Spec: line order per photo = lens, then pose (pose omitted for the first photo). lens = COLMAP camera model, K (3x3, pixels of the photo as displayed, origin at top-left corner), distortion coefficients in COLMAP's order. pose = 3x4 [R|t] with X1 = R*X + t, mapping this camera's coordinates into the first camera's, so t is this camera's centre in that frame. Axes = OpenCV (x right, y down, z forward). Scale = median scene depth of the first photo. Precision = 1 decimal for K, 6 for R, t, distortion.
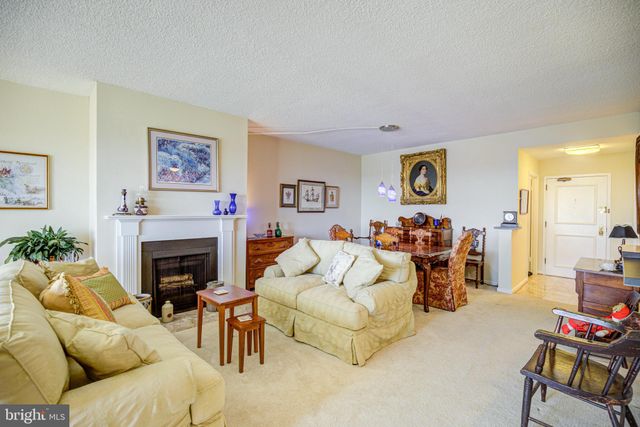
lens RADIAL K [[293.0, 0, 321.8], [0, 293.0, 212.5], [0, 0, 1]] dist [0.000974, 0.000162]
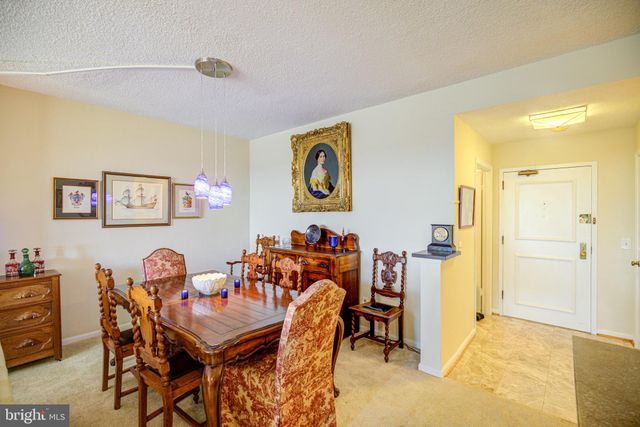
lens RADIAL K [[291.5, 0, 321.0], [0, 291.5, 214.9], [0, 0, 1]] dist [0.000833, 0.000242]
pose [[0.996555, -0.008501, 0.082499, 0.363137], [0.008837, 0.999954, -0.003699, -0.022751], [-0.082464, 0.004416, 0.996584, 0.454112]]
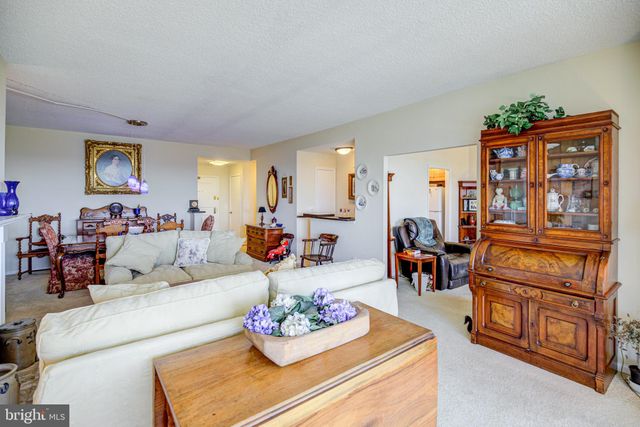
lens RADIAL K [[303.1, 0, 324.2], [0, 303.1, 192.2], [0, 0, 1]] dist [-0.001207, -0.000185]
pose [[0.125627, 0.008947, 0.992037, -0.732987], [0.008924, 0.999909, -0.010148, -0.023043], [-0.992037, 0.010128, 0.125536, 0.202834]]
